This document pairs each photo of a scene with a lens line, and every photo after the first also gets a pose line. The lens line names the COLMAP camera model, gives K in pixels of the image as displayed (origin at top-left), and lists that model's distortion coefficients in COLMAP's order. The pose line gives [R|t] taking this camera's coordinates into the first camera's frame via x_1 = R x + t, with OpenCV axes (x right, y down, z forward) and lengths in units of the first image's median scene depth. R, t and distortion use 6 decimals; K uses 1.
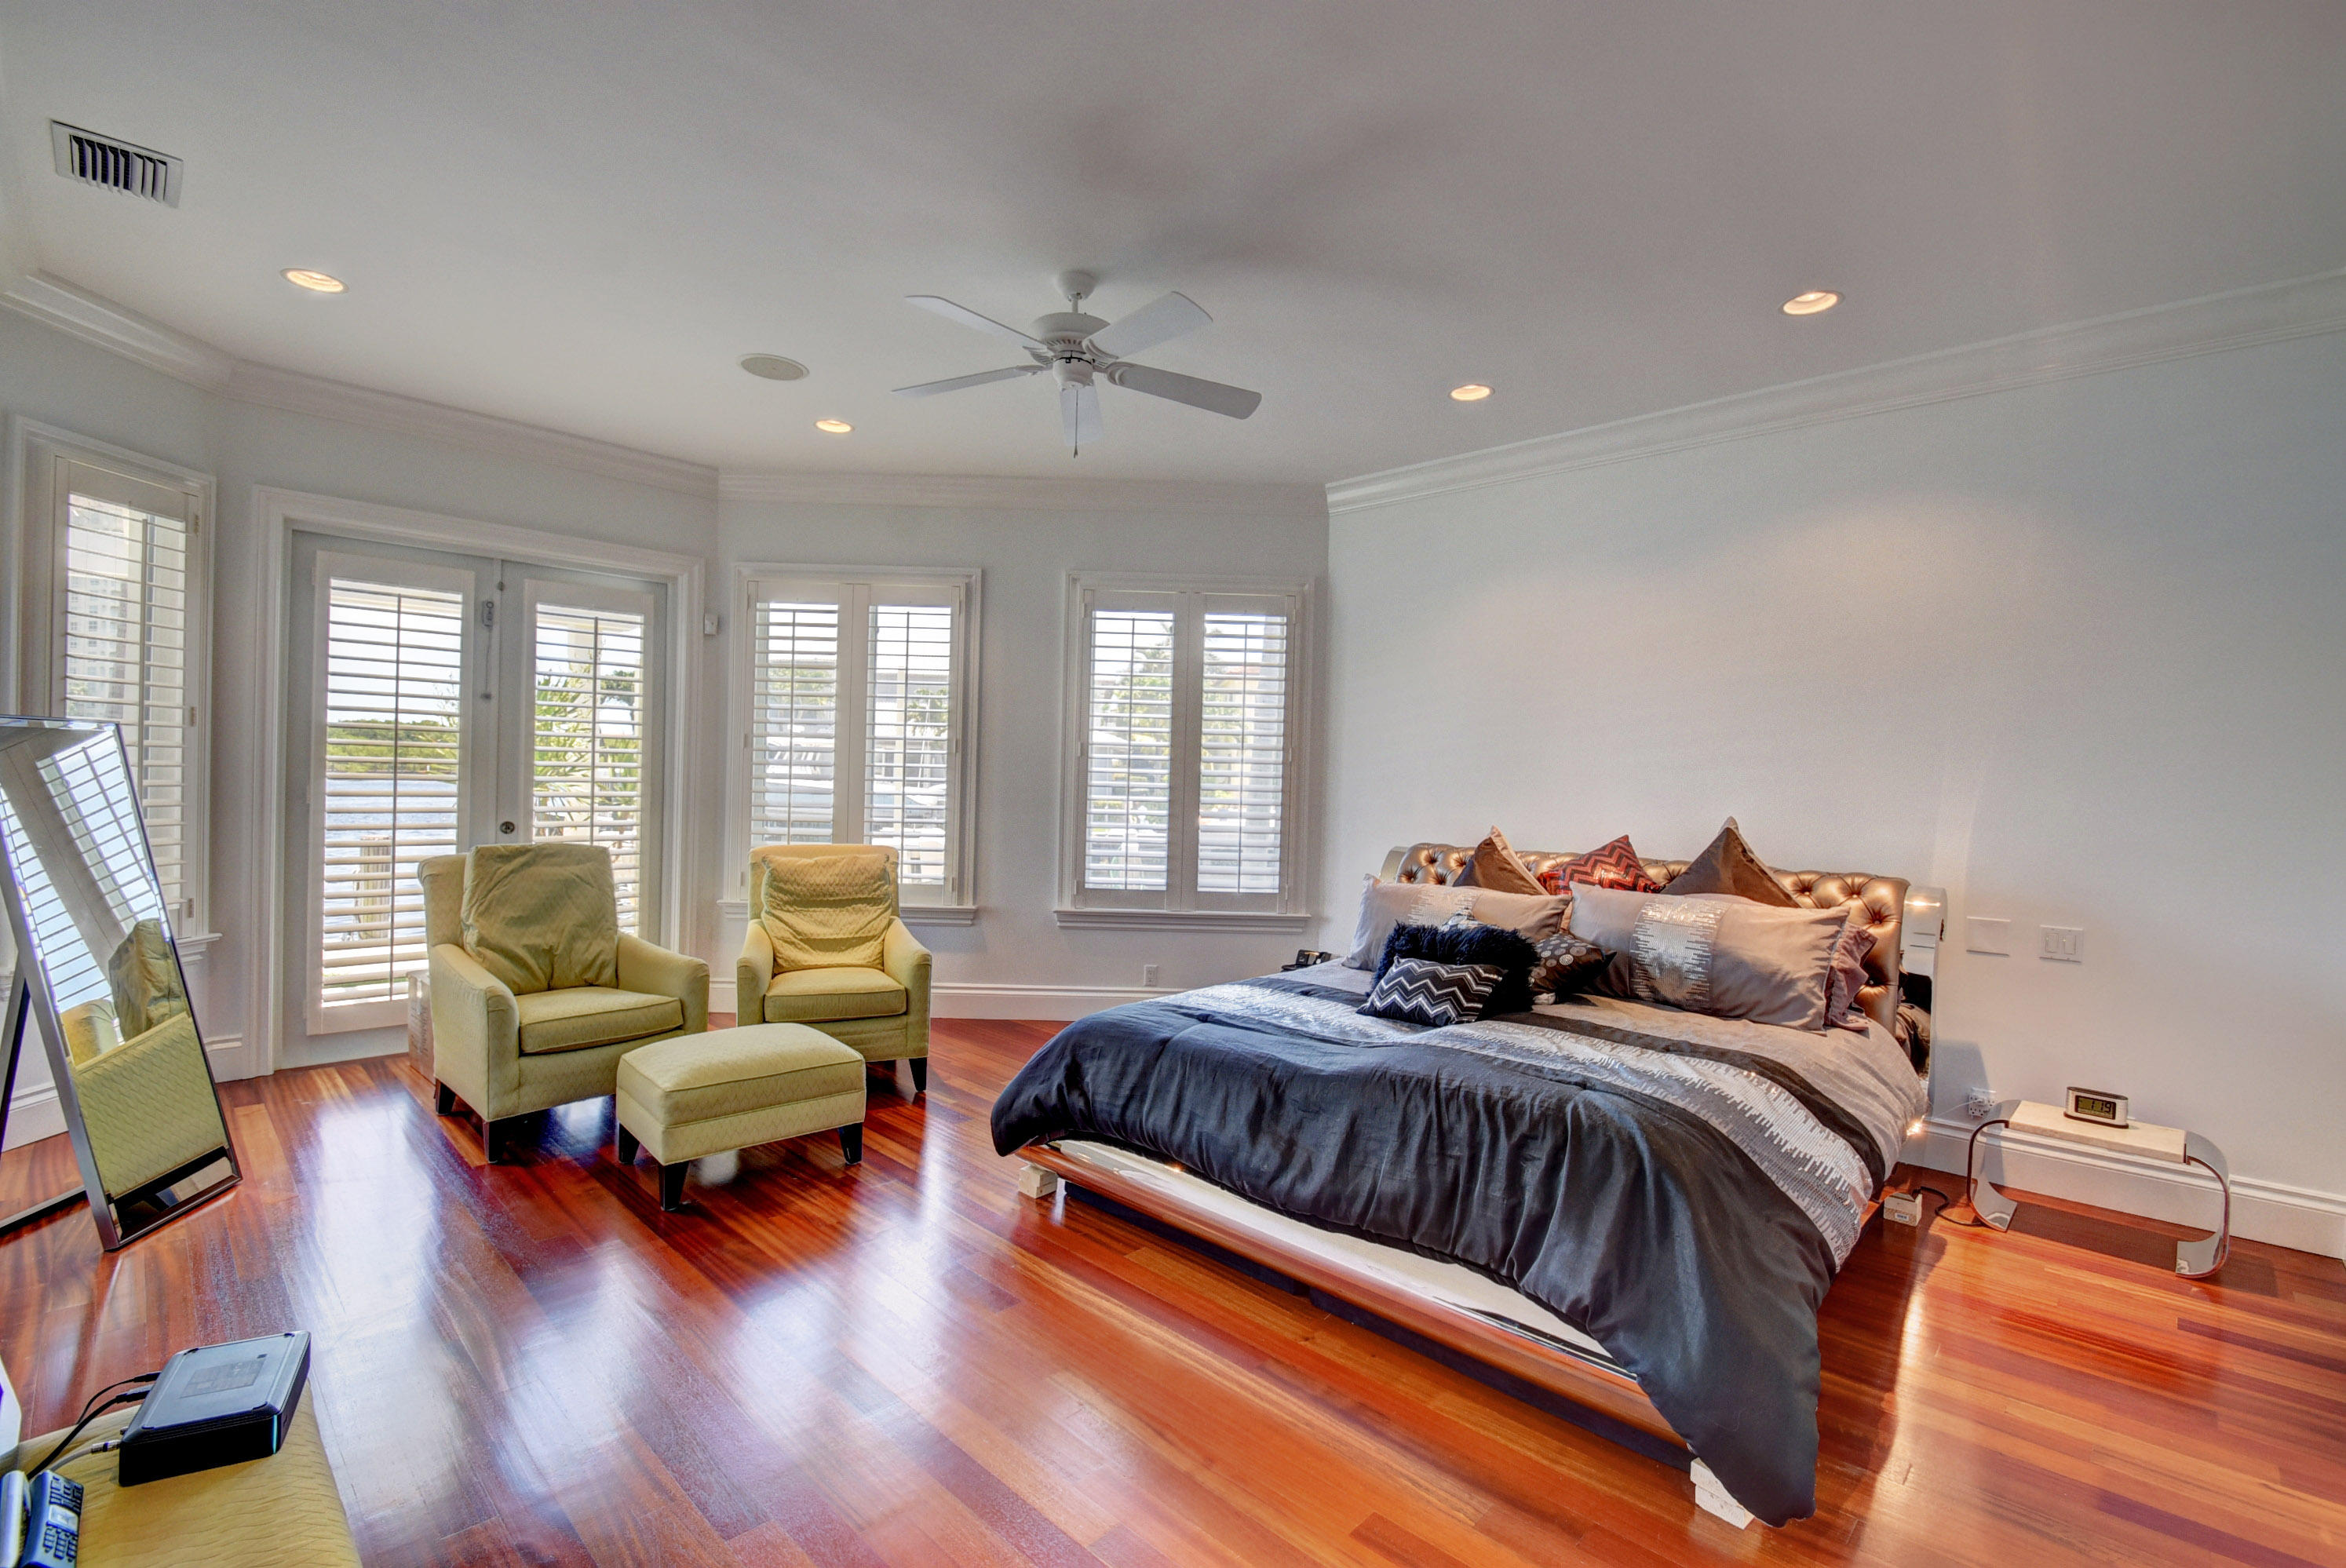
lens RADIAL K [[1031.2, 0, 1162.3], [0, 1031.2, 780.3], [0, 0, 1]] dist [0.005669, -0.011742]
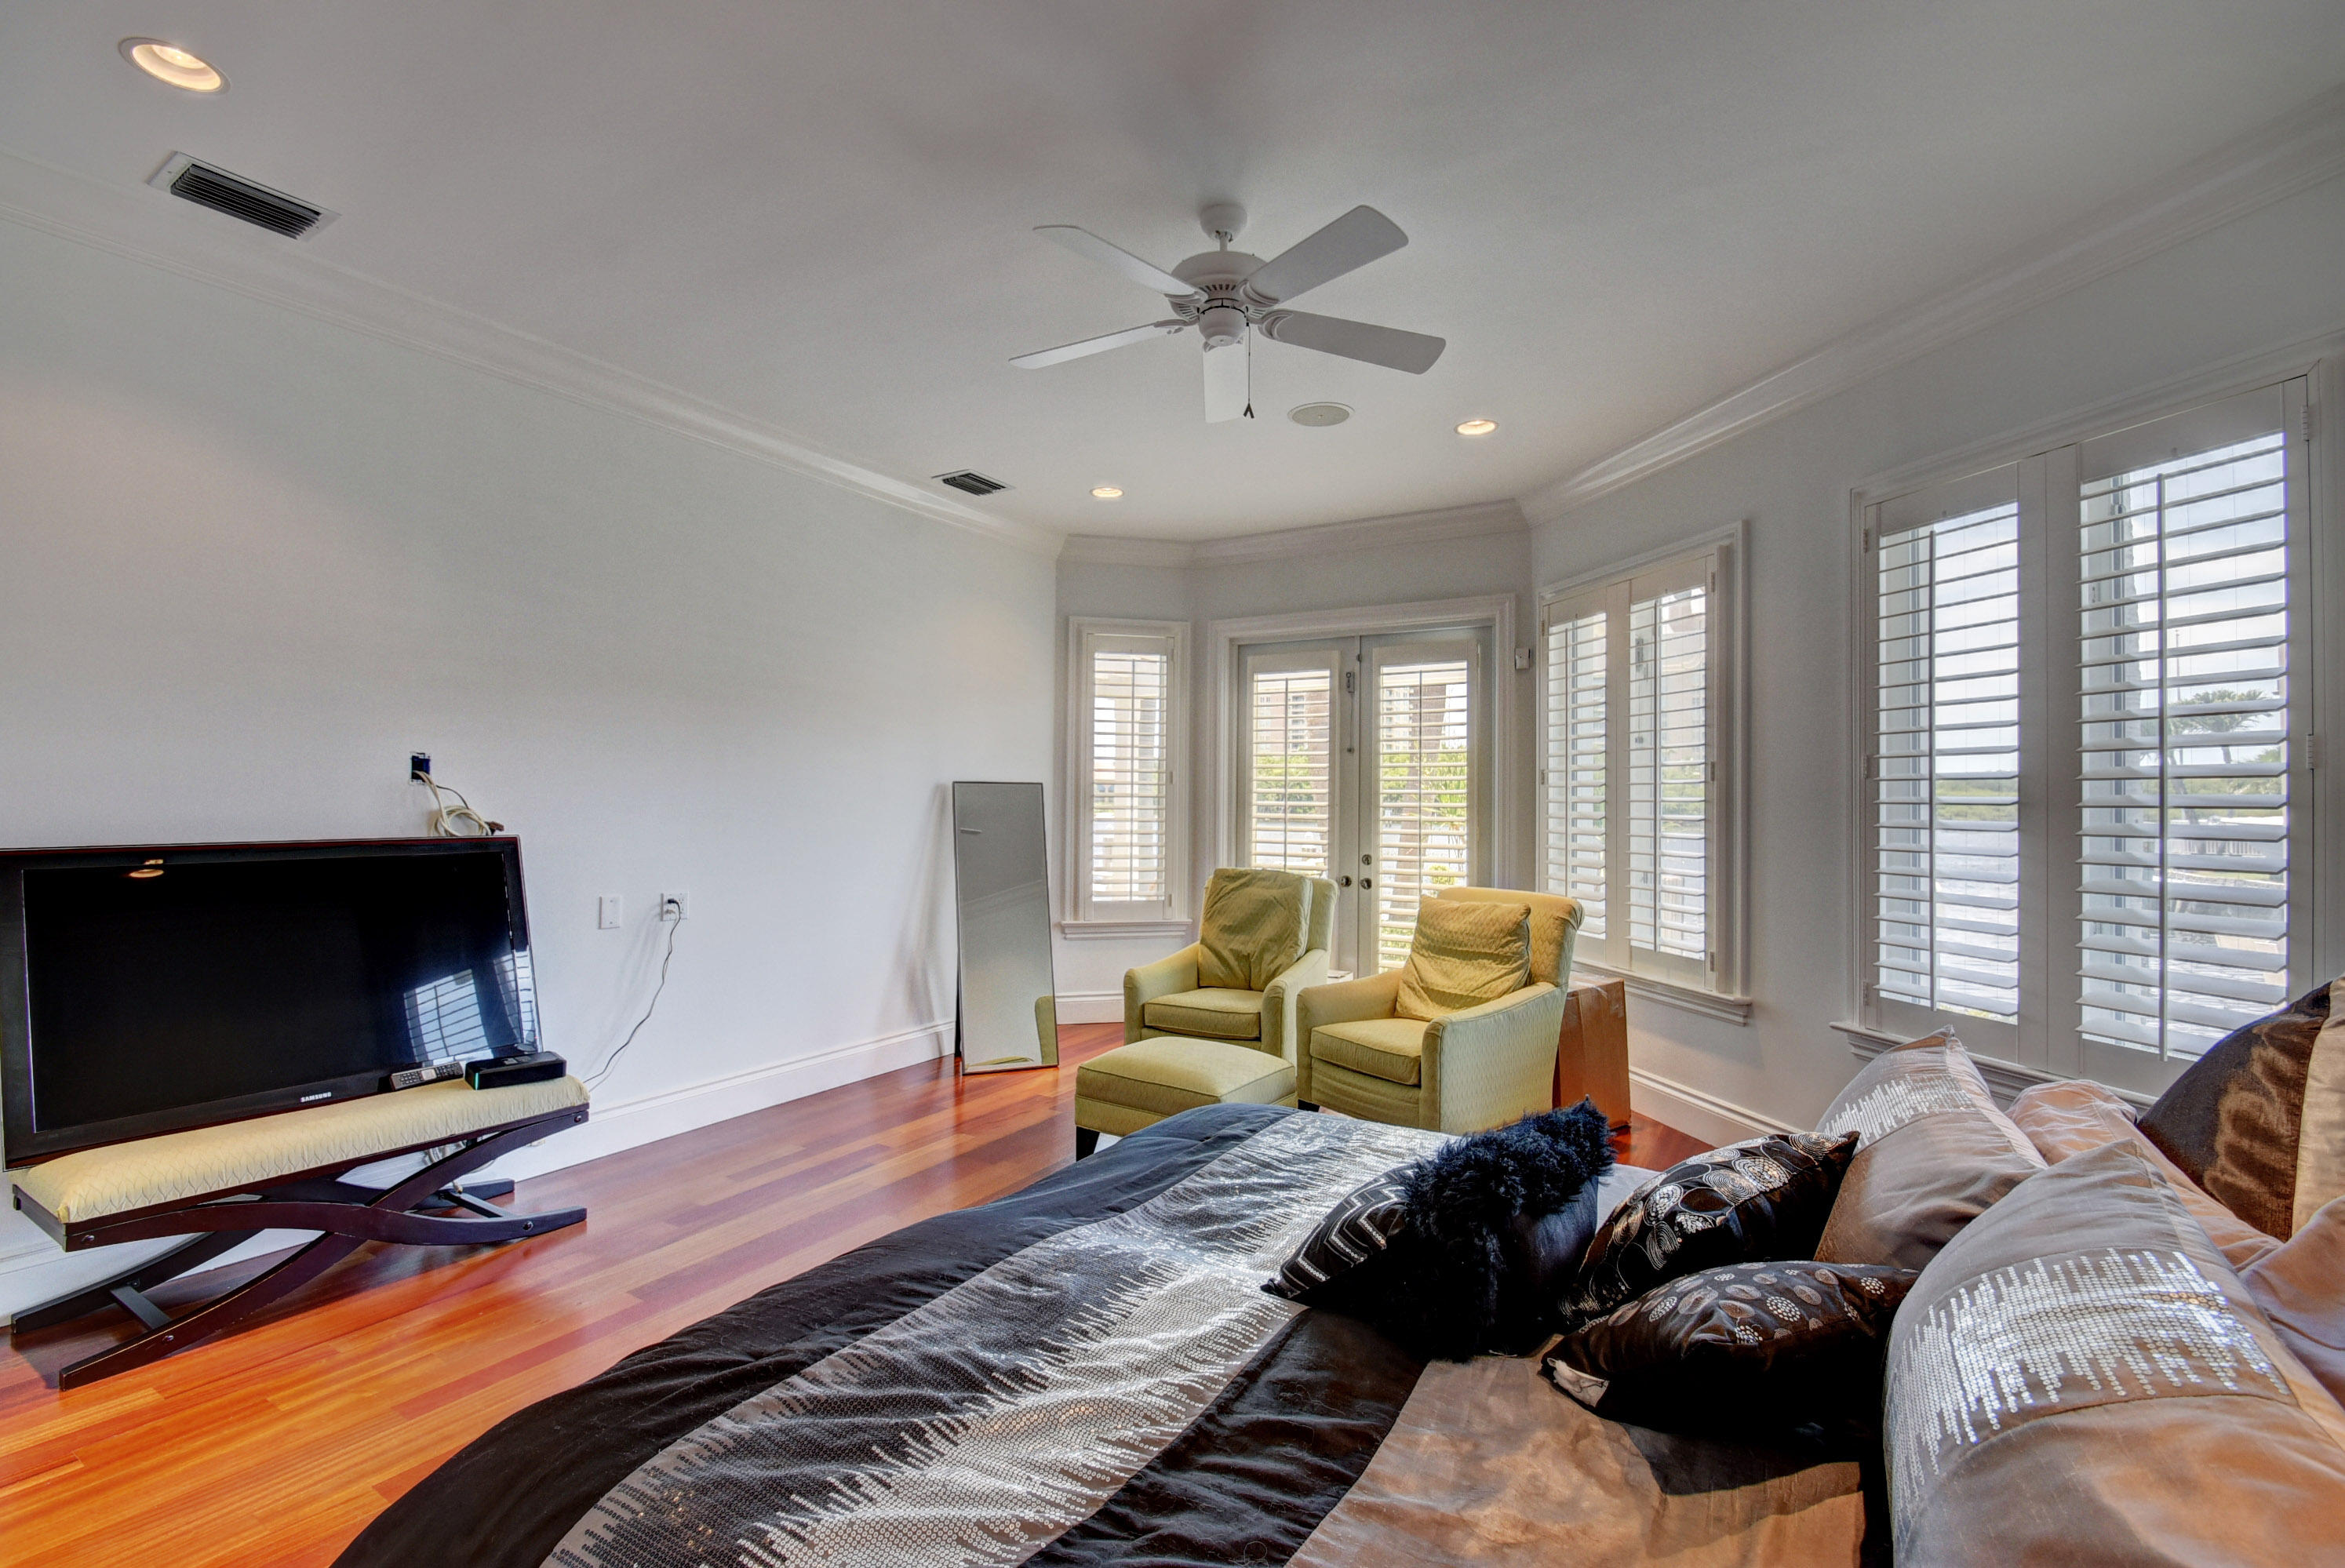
lens RADIAL K [[1030.8, 0, 1164.3], [0, 1030.8, 791.0], [0, 0, 1]] dist [0.005669, -0.011742]
pose [[0.224687, -0.029686, -0.973979, 0.479235], [-0.007501, 0.999454, -0.032193, 0.007354], [0.974402, 0.014539, 0.224342, 0.519503]]
